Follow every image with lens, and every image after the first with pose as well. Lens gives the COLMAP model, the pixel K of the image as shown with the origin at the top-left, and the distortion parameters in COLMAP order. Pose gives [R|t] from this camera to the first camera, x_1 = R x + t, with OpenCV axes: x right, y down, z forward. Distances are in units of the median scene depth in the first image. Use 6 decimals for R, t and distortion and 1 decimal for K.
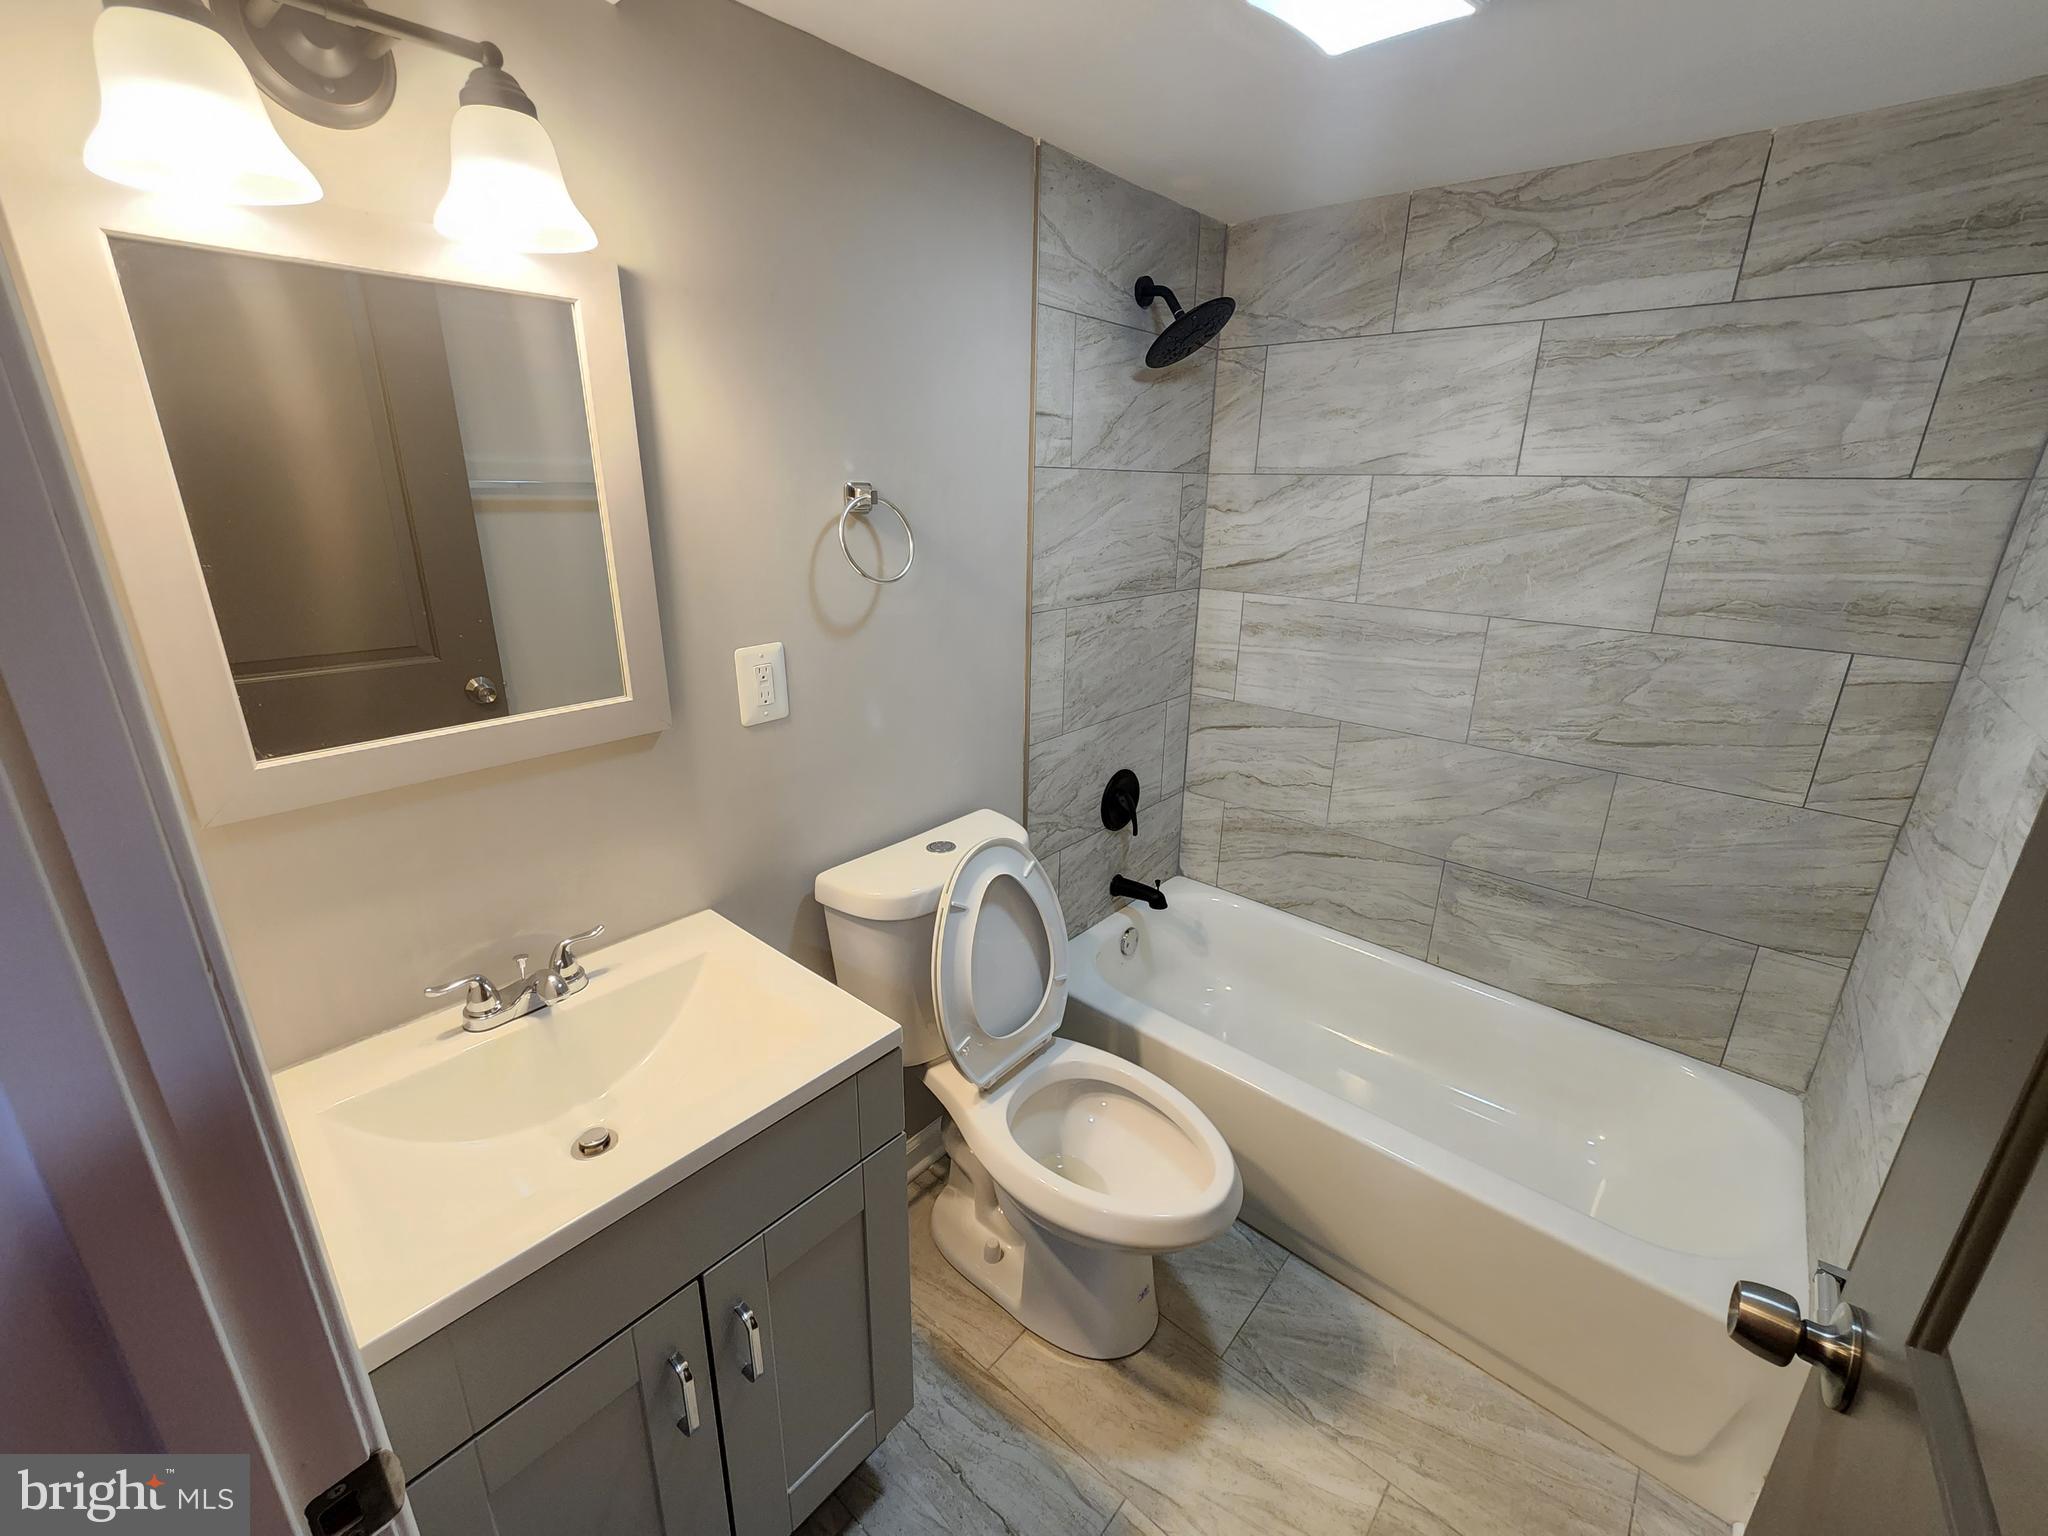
lens RADIAL K [[843.2, 0, 1017.9], [0, 843.2, 764.4], [0, 0, 1]] dist [0.001456, -0.000003]
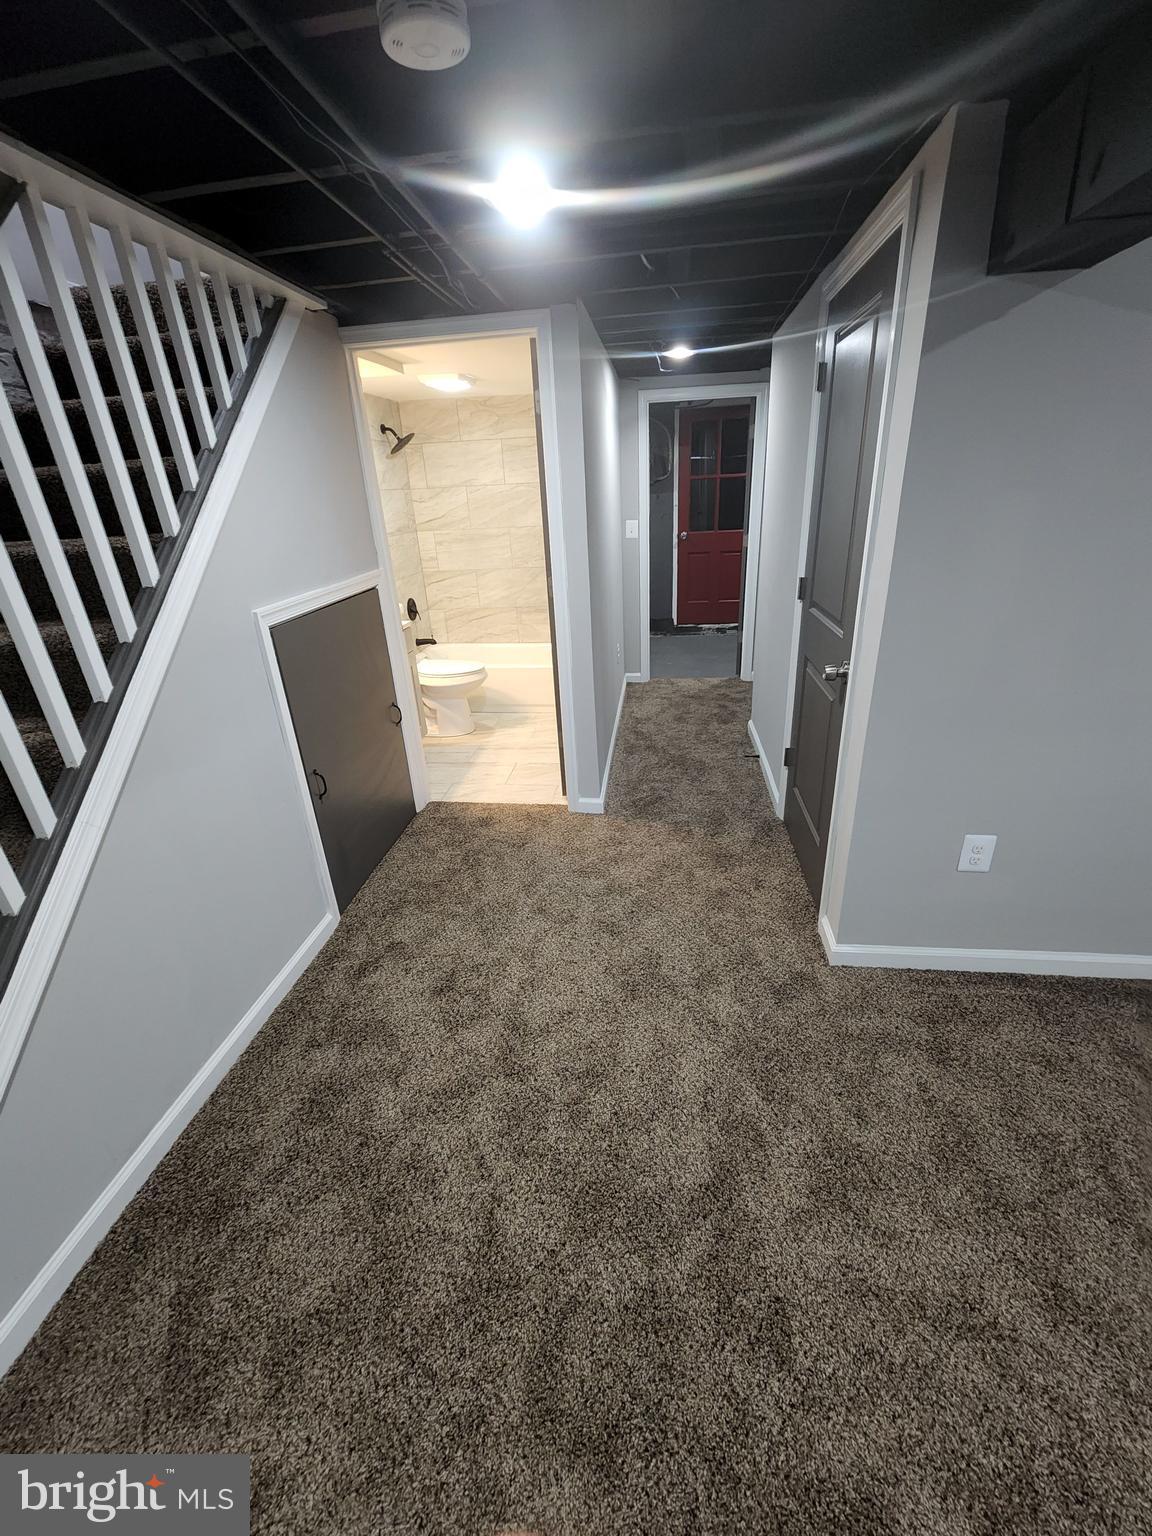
lens RADIAL K [[632.4, 0, 578.4], [0, 632.4, 768.7], [0, 0, 1]] dist [0.001456, -0.000003]
pose [[0.830471, -0.273222, 0.485456, -0.638155], [0.231179, 0.961910, 0.145898, 0.406826], [-0.506827, -0.008936, 0.862001, -1.209125]]
